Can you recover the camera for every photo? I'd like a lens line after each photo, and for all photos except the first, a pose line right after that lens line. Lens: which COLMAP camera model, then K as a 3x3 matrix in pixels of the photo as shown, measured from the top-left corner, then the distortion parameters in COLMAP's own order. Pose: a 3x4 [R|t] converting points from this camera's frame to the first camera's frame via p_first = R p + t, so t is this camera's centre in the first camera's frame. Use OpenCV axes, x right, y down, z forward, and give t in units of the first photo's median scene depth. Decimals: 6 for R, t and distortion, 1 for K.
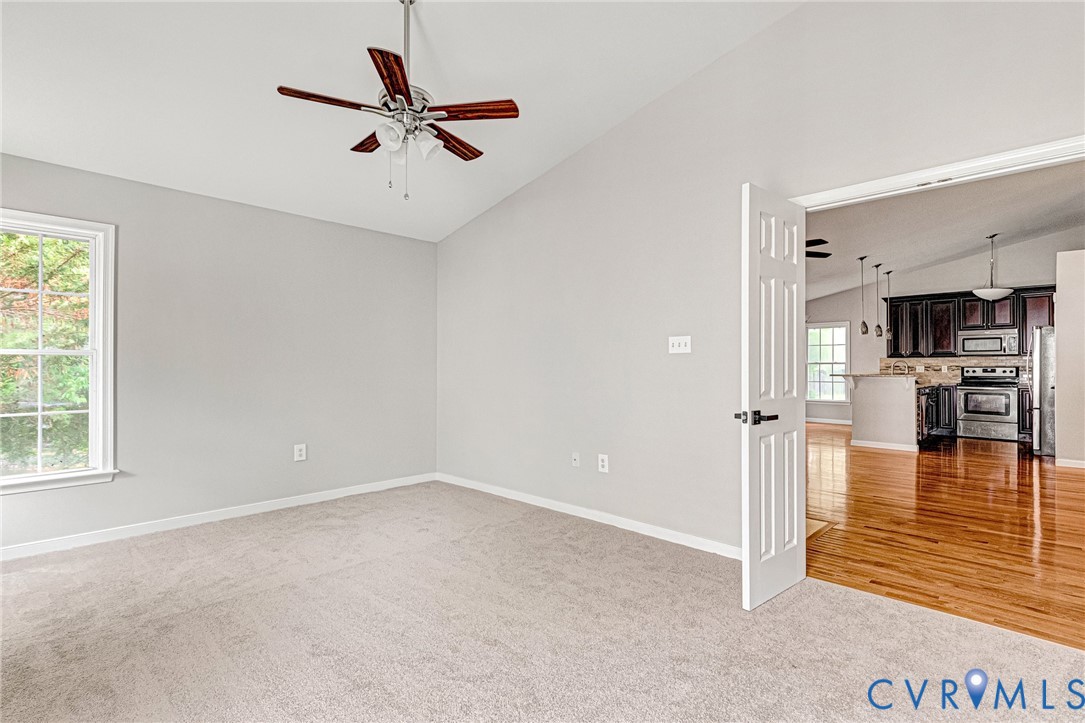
lens RADIAL K [[510.5, 0, 542.5], [0, 510.5, 361.5], [0, 0, 1]] dist [0.002616, 0.000358]
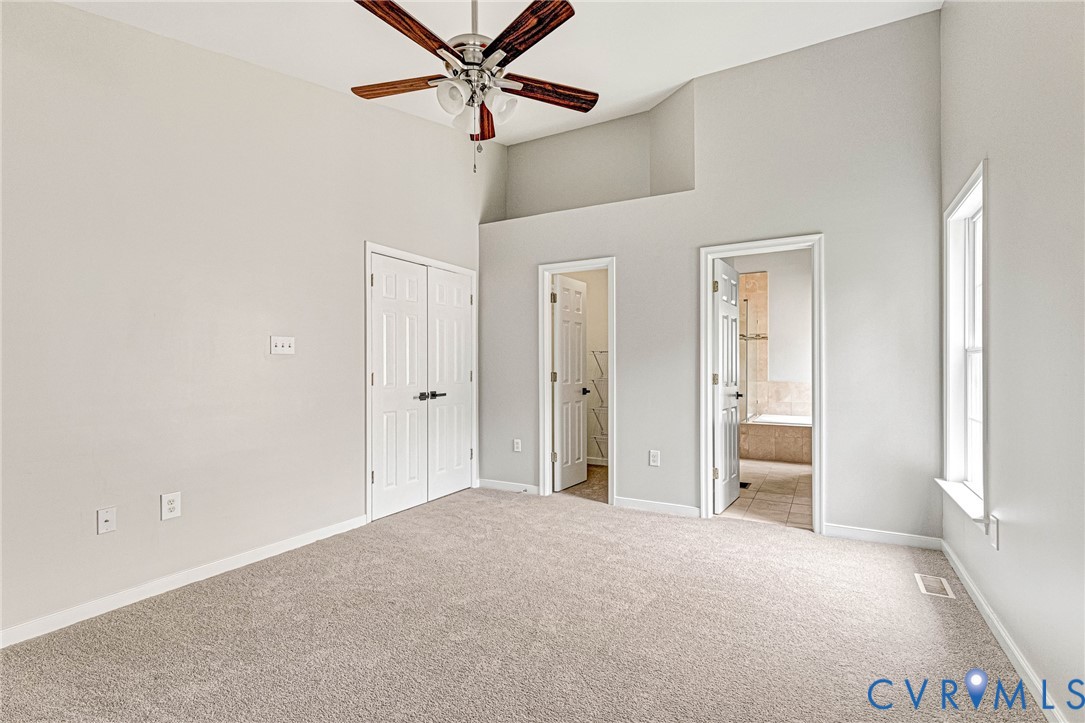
lens RADIAL K [[510.5, 0, 542.5], [0, 510.5, 361.5], [0, 0, 1]] dist [0.002616, 0.000358]
pose [[-0.262612, 0.037980, 0.964154, -0.928657], [0.039165, 0.998821, -0.028678, 0.052207], [-0.964106, 0.030230, -0.263790, 0.893597]]
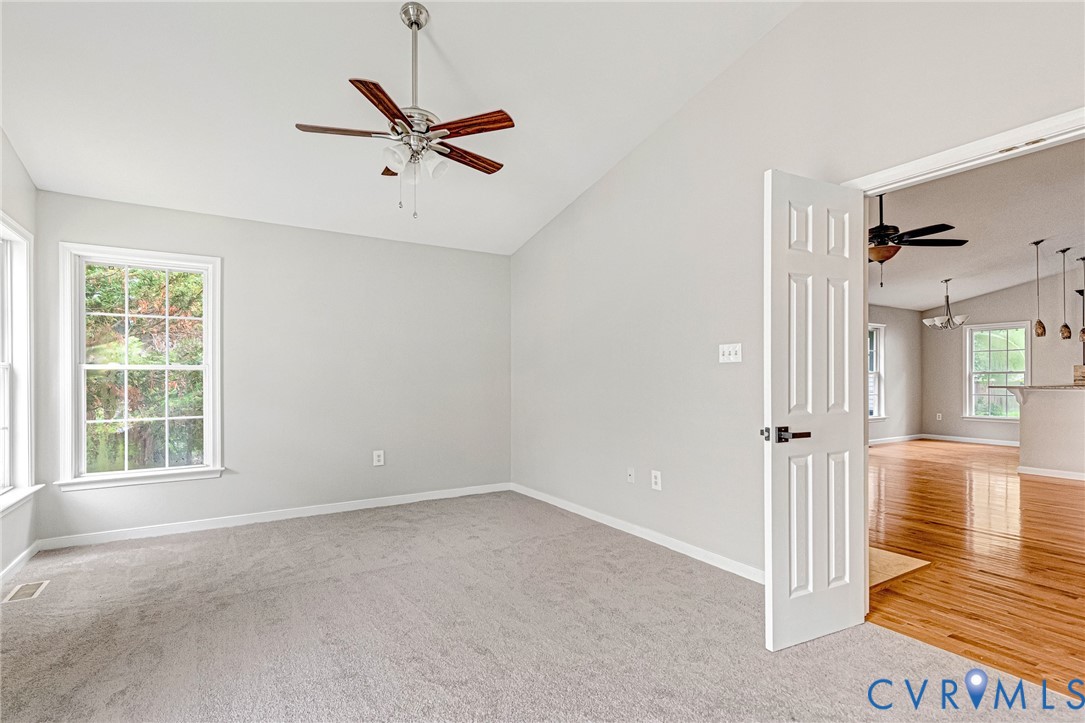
lens RADIAL K [[520.9, 0, 542.1], [0, 520.9, 375.2], [0, 0, 1]] dist [0.003282, 0.000887]
pose [[0.971650, -0.004602, -0.236379, 0.186202], [0.005763, 0.999974, 0.004222, 0.000611], [0.236354, -0.005465, 0.971652, 0.020655]]
